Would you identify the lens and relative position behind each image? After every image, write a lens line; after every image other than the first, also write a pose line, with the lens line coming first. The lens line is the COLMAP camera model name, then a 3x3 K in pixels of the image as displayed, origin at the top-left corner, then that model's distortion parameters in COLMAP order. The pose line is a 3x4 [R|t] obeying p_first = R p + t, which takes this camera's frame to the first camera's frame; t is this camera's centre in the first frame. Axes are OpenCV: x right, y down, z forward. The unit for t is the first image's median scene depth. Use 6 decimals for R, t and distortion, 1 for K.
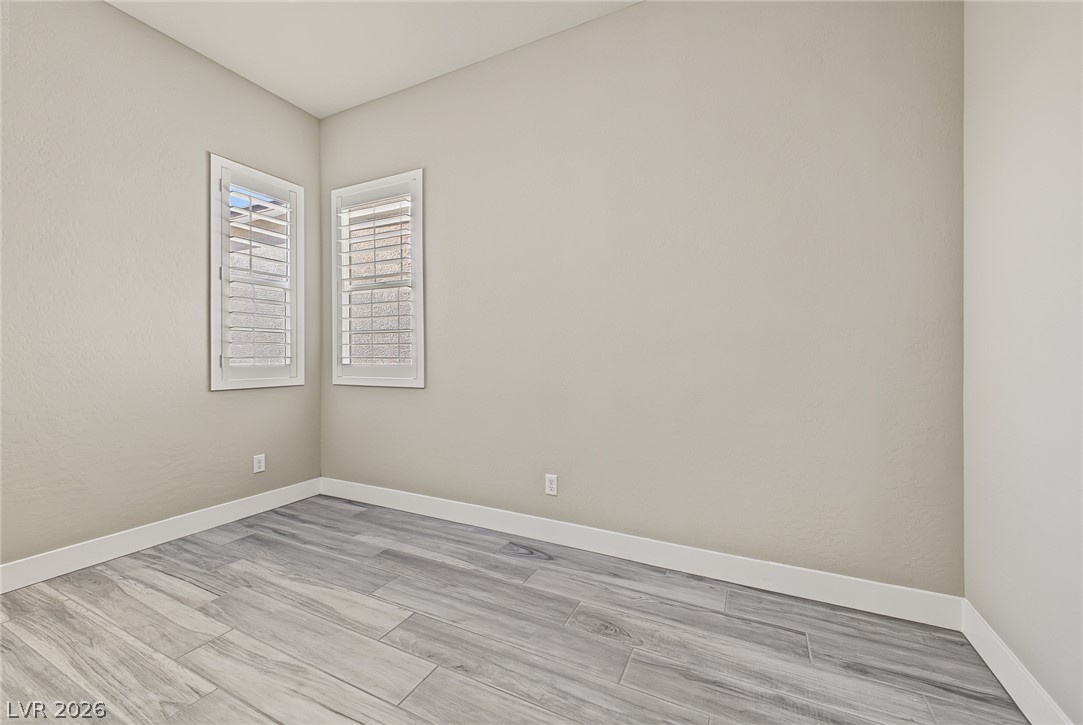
lens RADIAL K [[428.3, 0, 542.1], [0, 428.3, 353.9], [0, 0, 1]] dist [0.016728, -0.004034]
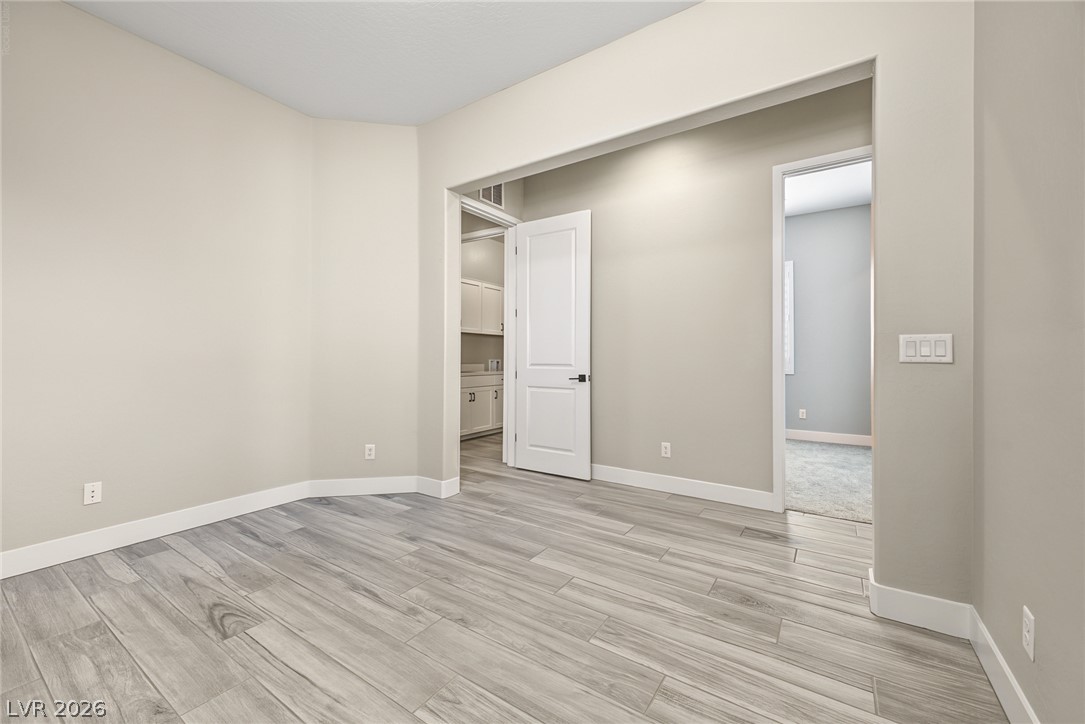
lens RADIAL K [[429.1, 0, 546.2], [0, 429.1, 360.3], [0, 0, 1]] dist [0.016728, -0.004034]
pose [[-0.990242, -0.003482, 0.139312, -0.756185], [-0.003090, 0.999991, 0.003030, 0.004915], [-0.139321, 0.002570, -0.990244, 1.225410]]
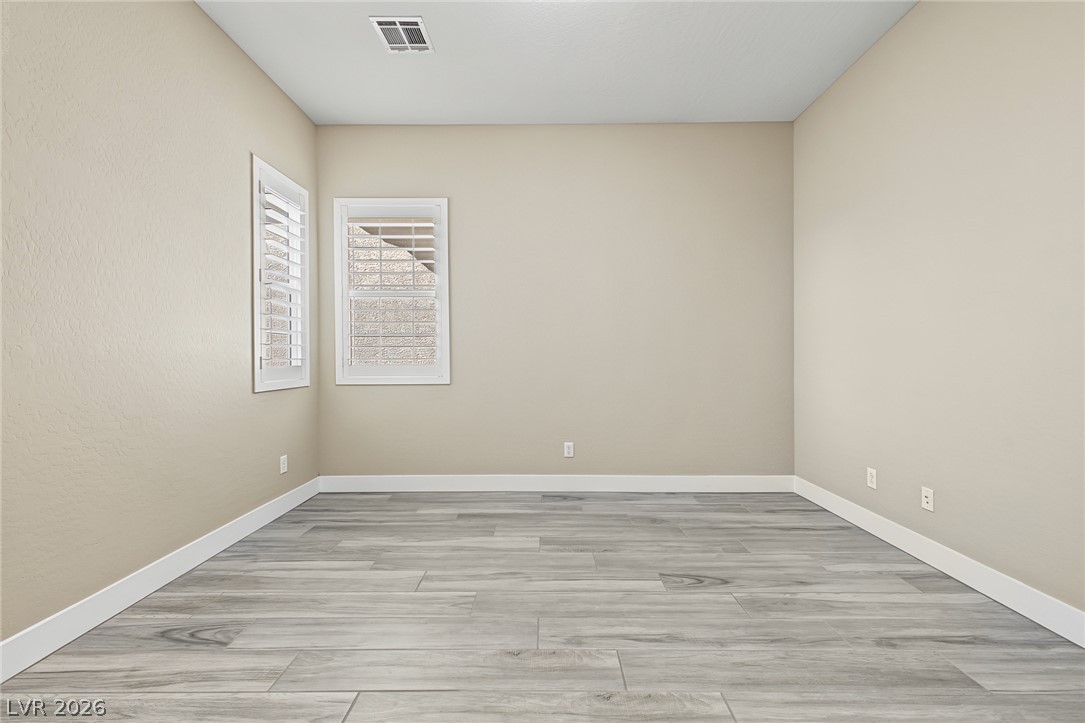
lens RADIAL K [[429.1, 0, 541.9], [0, 429.1, 354.9], [0, 0, 1]] dist [0.016728, -0.004034]
pose [[0.901094, -0.004254, 0.433603, -0.758812], [0.002649, 0.999987, 0.004308, -0.005769], [-0.433616, -0.002733, 0.901094, -0.234394]]
